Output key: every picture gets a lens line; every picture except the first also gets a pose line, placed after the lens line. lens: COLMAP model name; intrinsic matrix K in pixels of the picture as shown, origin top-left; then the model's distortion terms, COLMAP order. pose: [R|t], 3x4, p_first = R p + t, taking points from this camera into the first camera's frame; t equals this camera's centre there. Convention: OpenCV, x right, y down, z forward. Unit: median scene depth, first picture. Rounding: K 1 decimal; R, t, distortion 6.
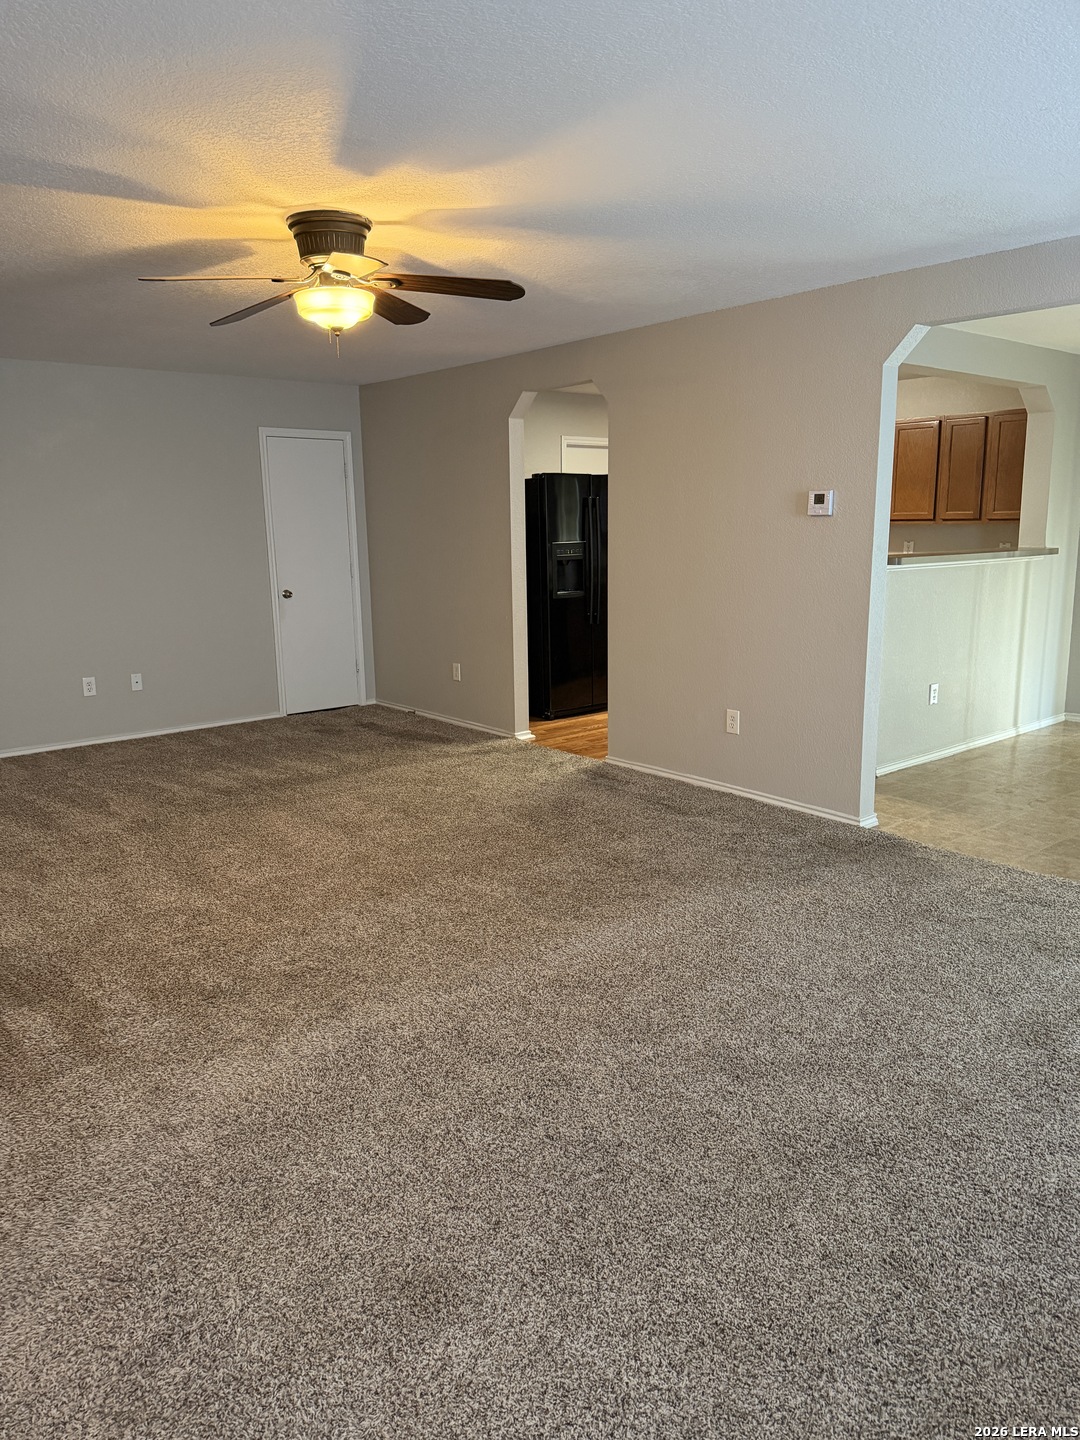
lens RADIAL K [[1003.9, 0, 539.1], [0, 1003.9, 725.3], [0, 0, 1]] dist [0.156676, -0.278002]
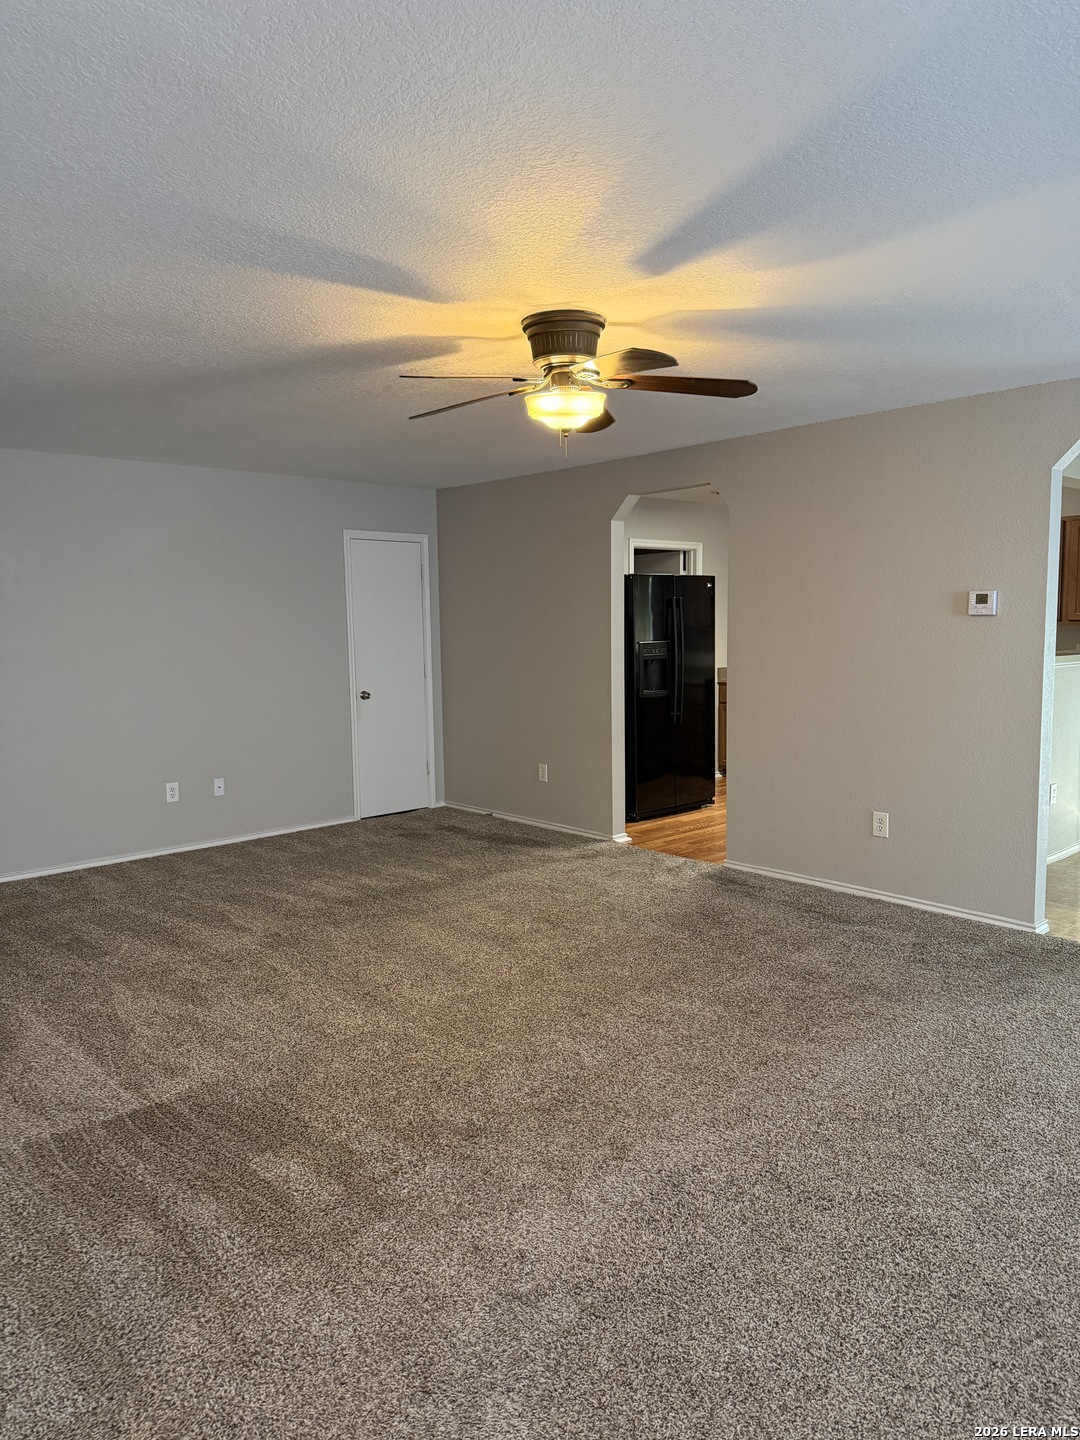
lens RADIAL K [[1003.2, 0, 518.5], [0, 1003.2, 727.2], [0, 0, 1]] dist [0.191909, -0.394263]
pose [[0.998900, -0.003807, 0.046738, -0.190605], [0.008266, 0.995386, -0.095595, -0.005261], [-0.046158, 0.095876, 0.994322, 0.034798]]
